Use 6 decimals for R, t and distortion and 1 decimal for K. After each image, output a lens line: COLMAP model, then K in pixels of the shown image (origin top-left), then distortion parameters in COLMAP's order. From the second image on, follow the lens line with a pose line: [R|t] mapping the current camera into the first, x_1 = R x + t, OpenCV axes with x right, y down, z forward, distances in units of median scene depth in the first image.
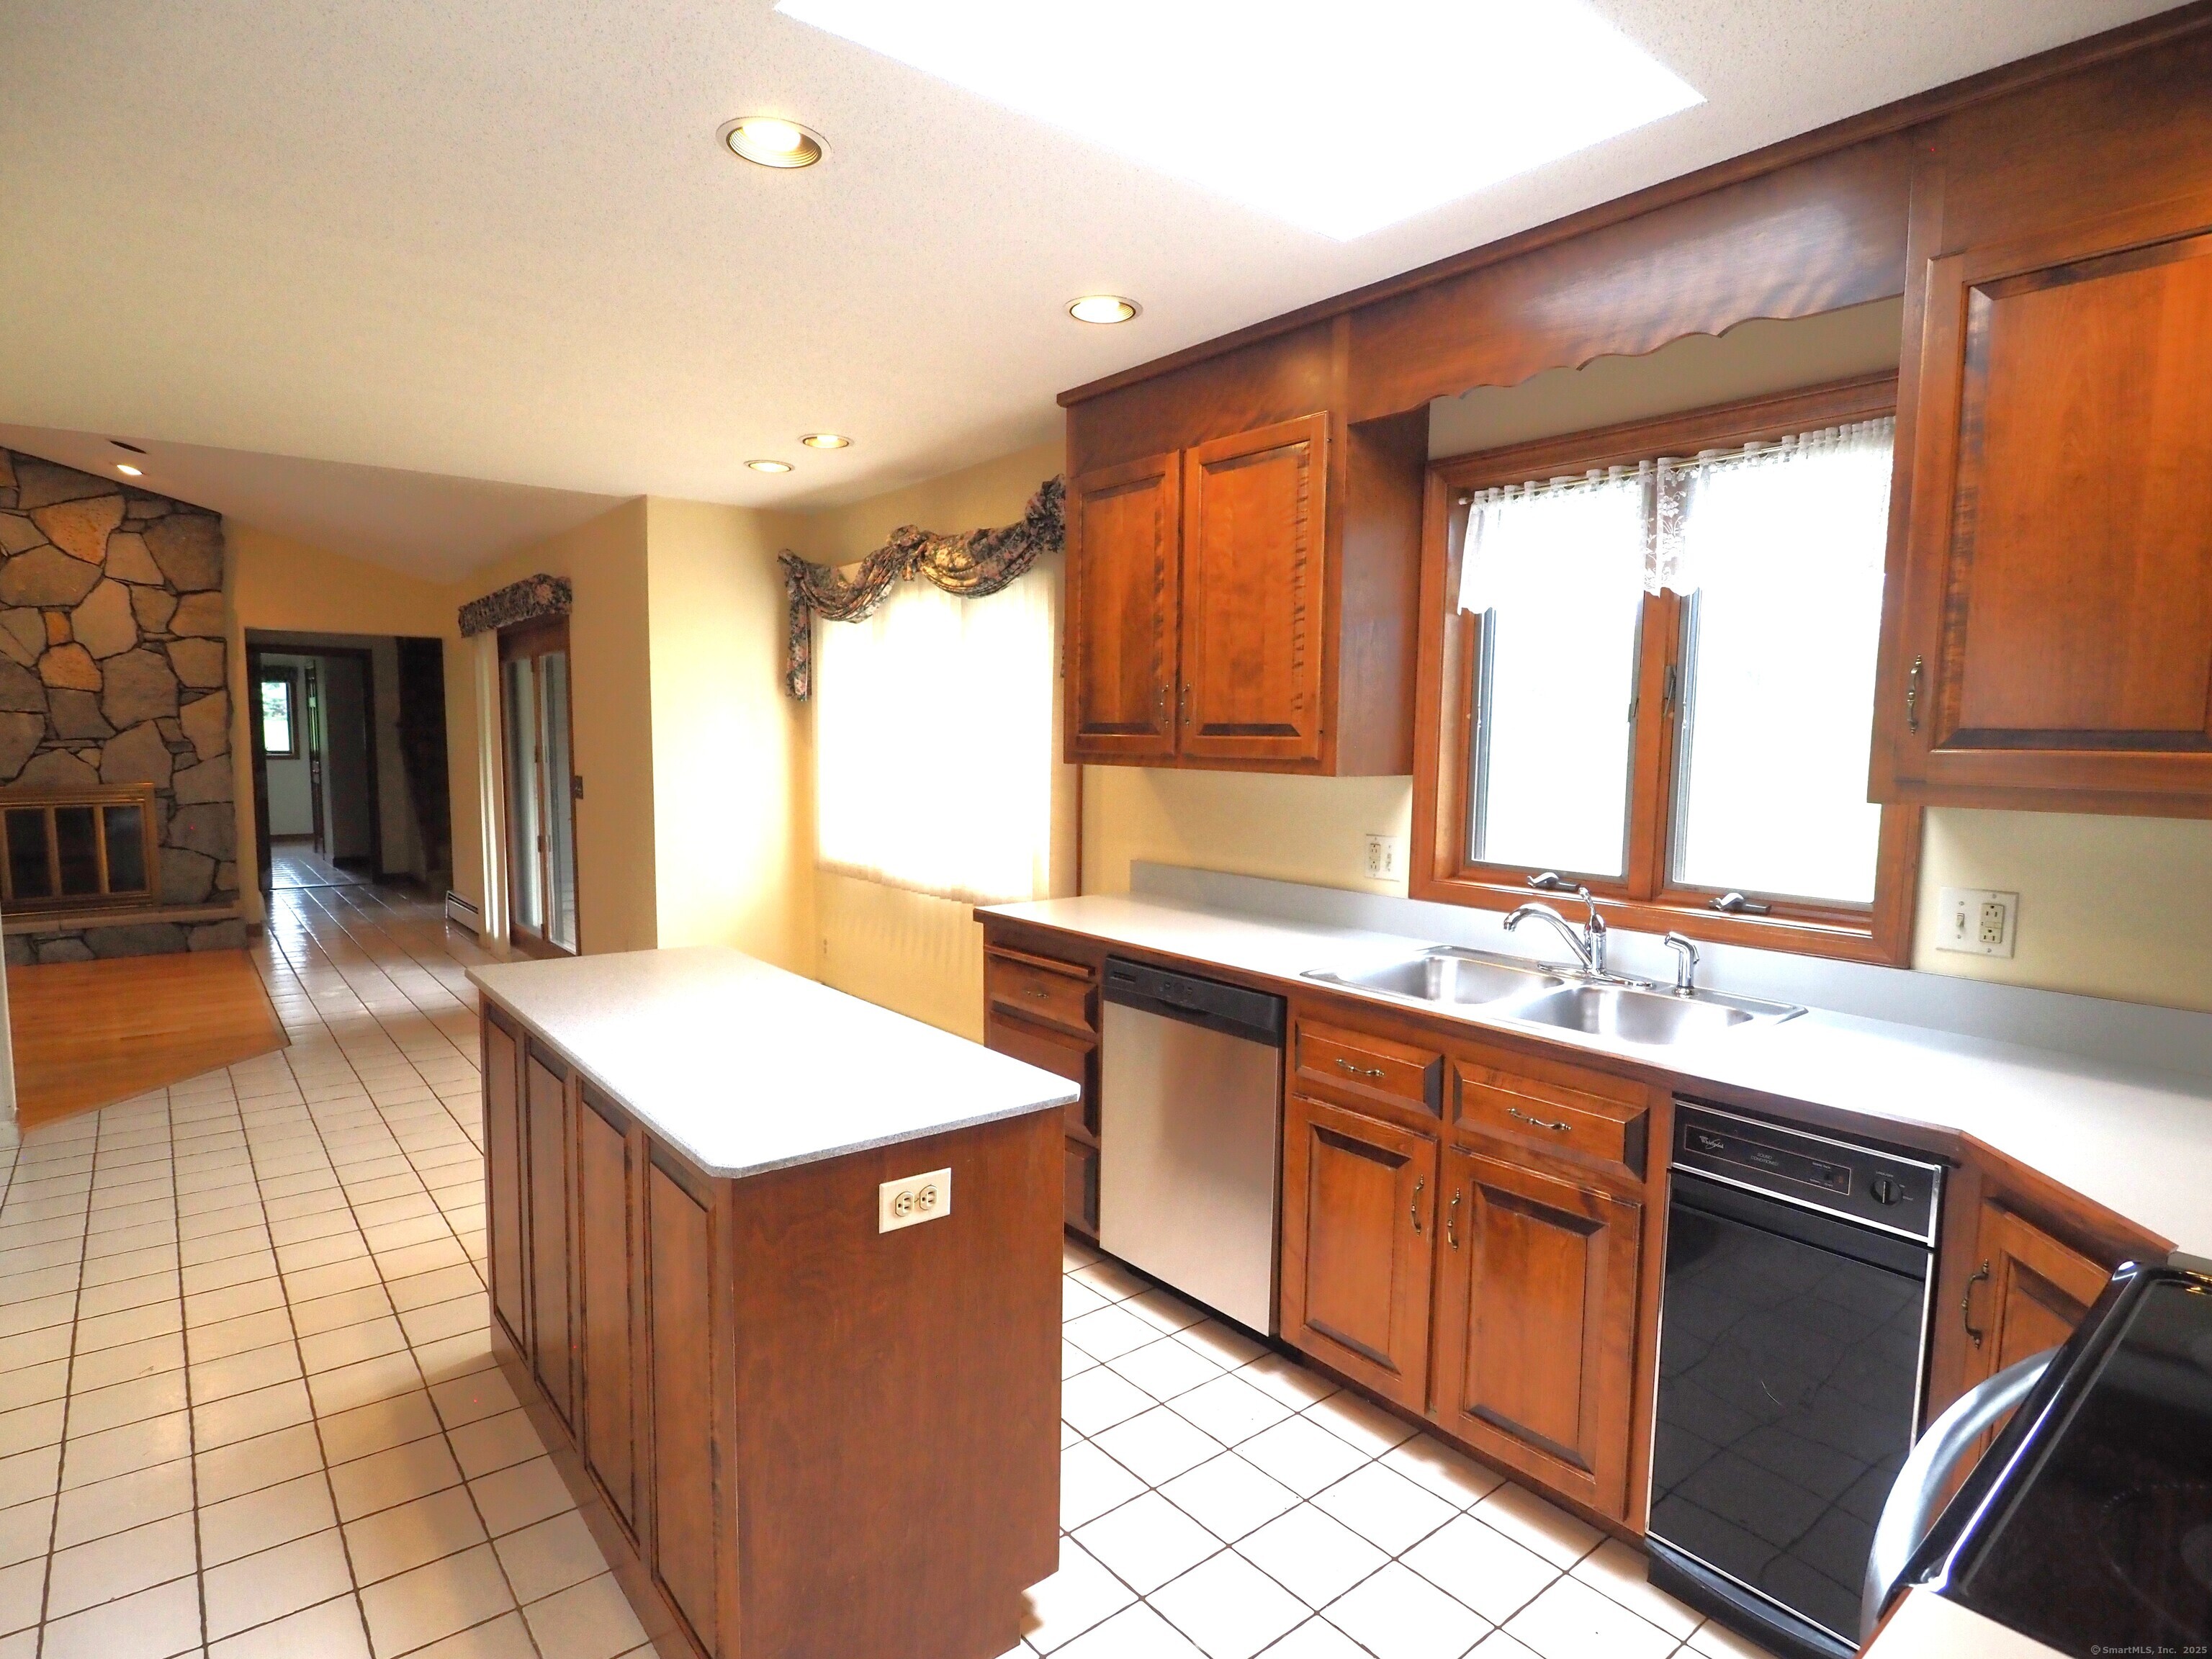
lens RADIAL K [[1186.6, 0, 1103.5], [0, 1186.6, 841.3], [0, 0, 1]] dist [-0.002049, -0.000199]
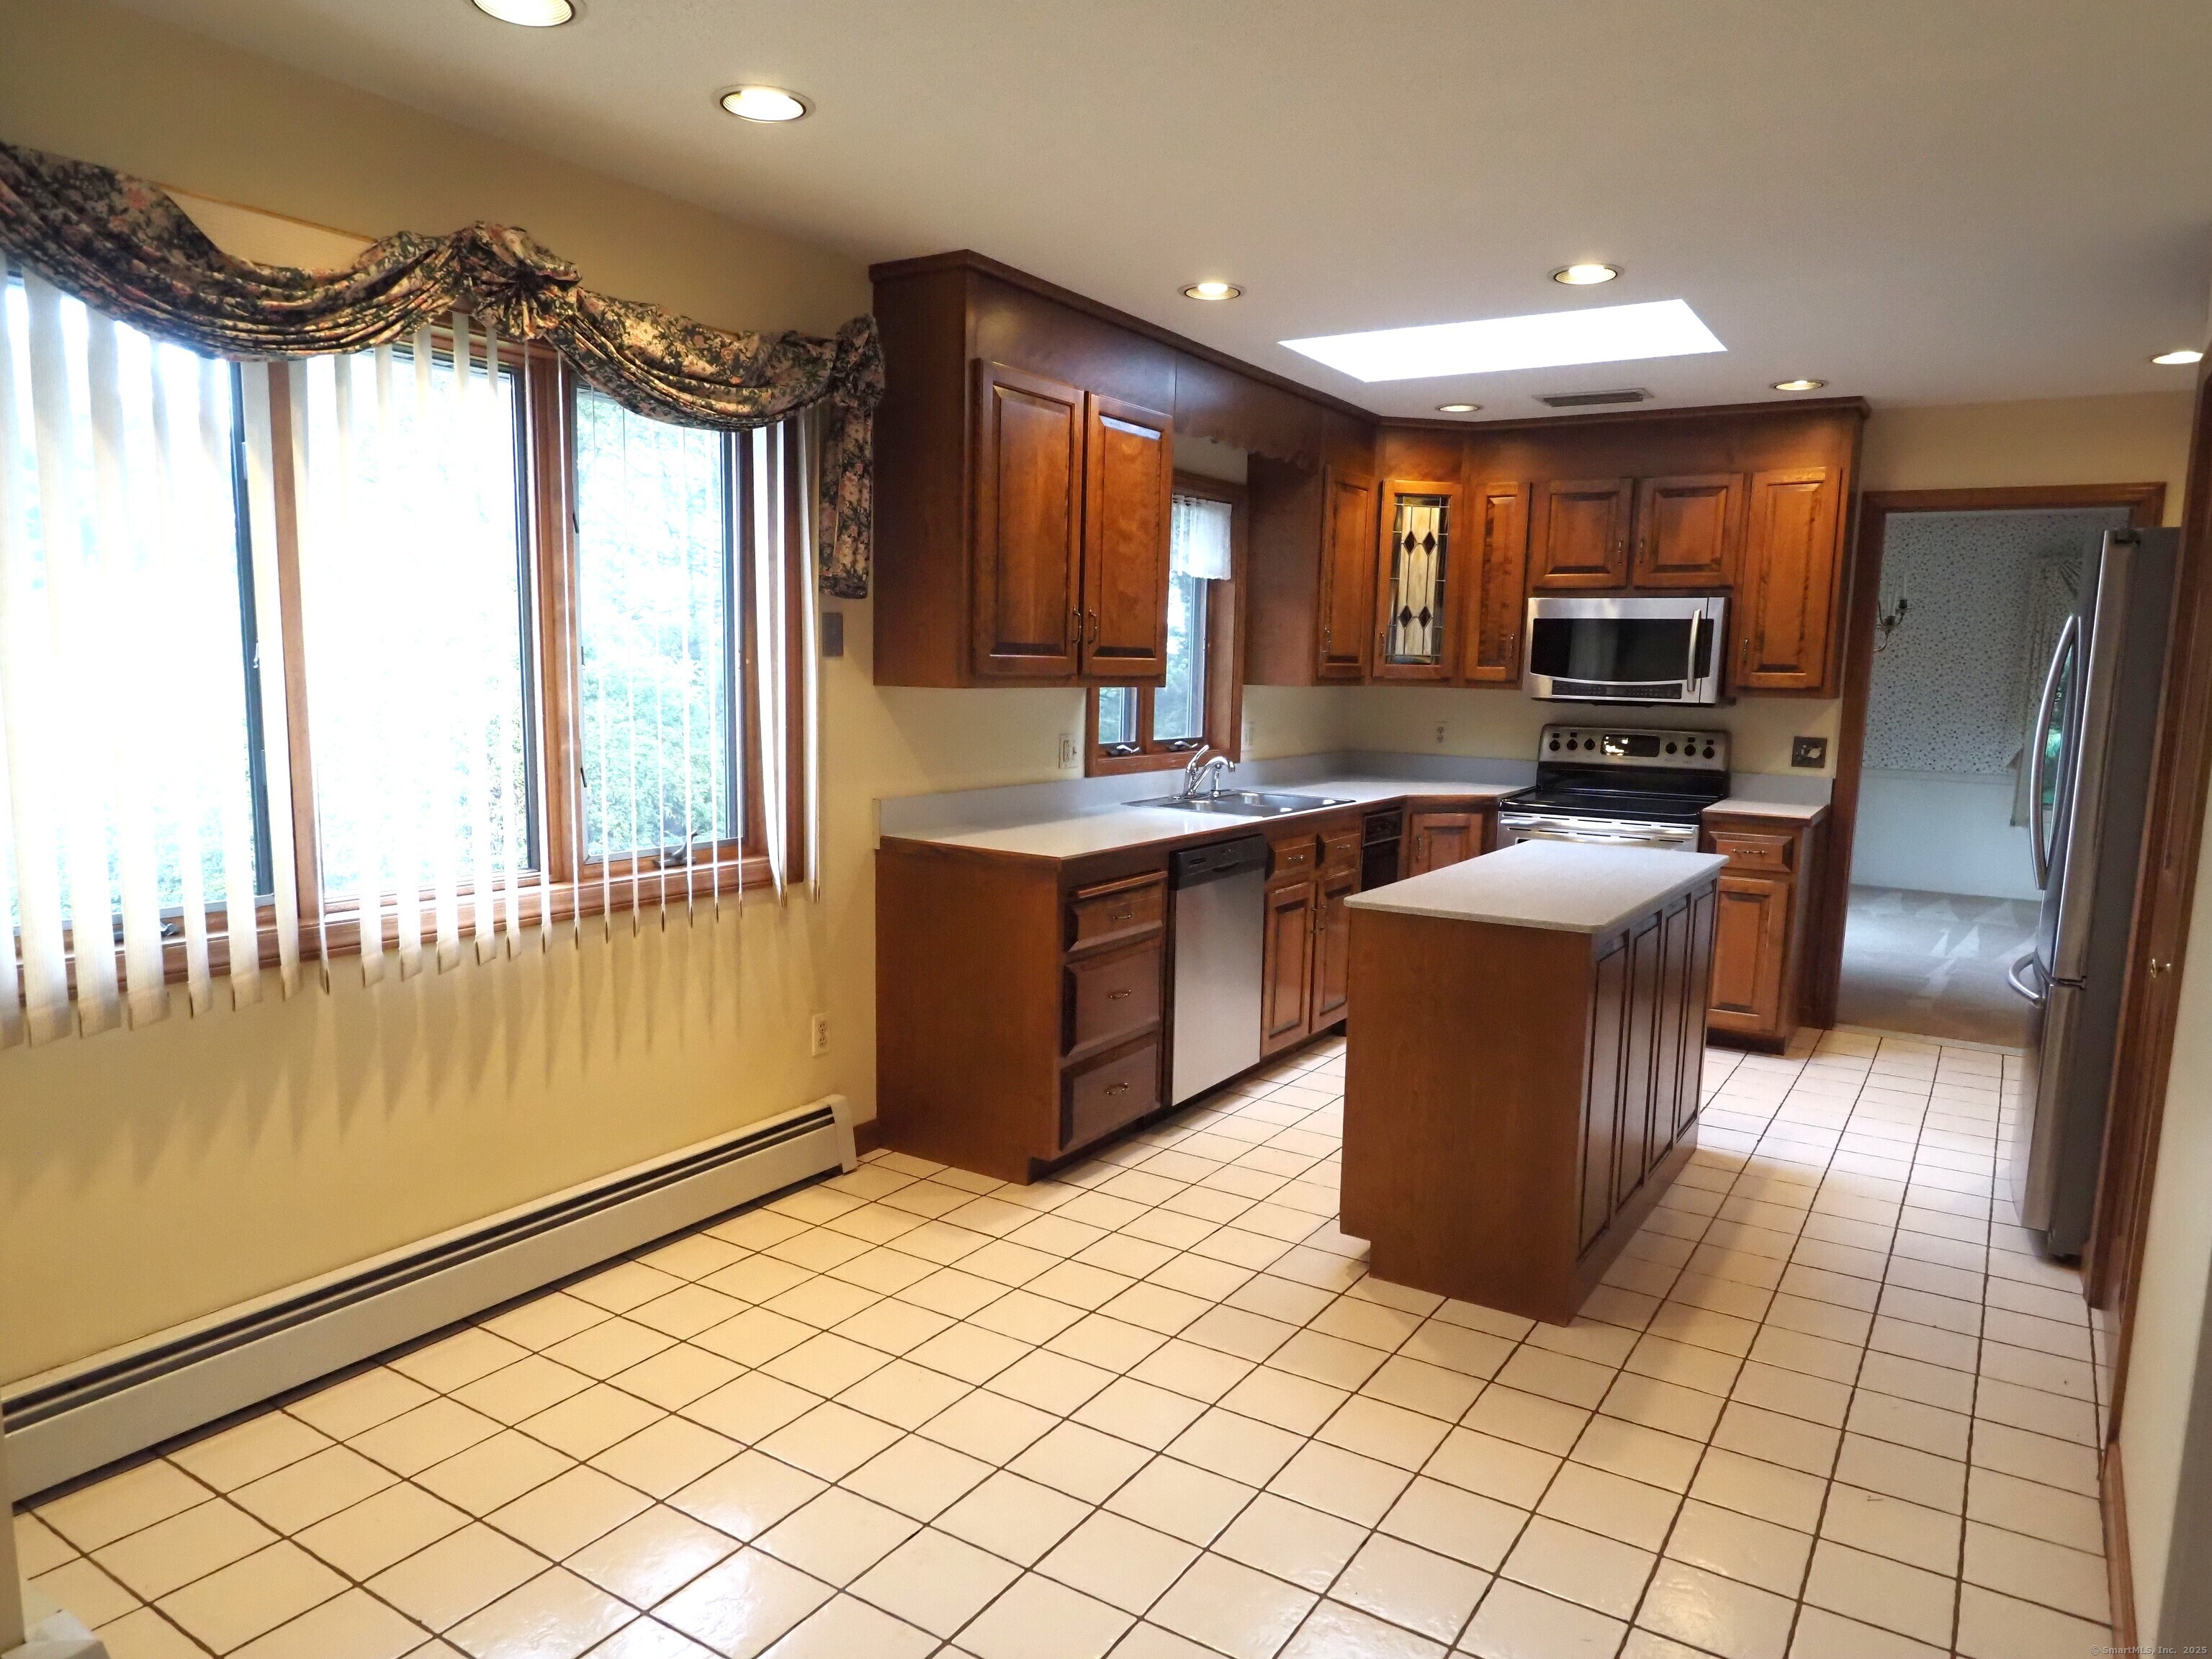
lens RADIAL K [[1420.7, 0, 1104.8], [0, 1420.7, 836.8], [0, 0, 1]] dist [0.001571, 0.000066]
pose [[-0.303665, -0.131396, 0.943675, -1.240508], [0.060949, 0.985737, 0.156866, -0.134402], [-0.950827, 0.105151, -0.291326, 1.427045]]
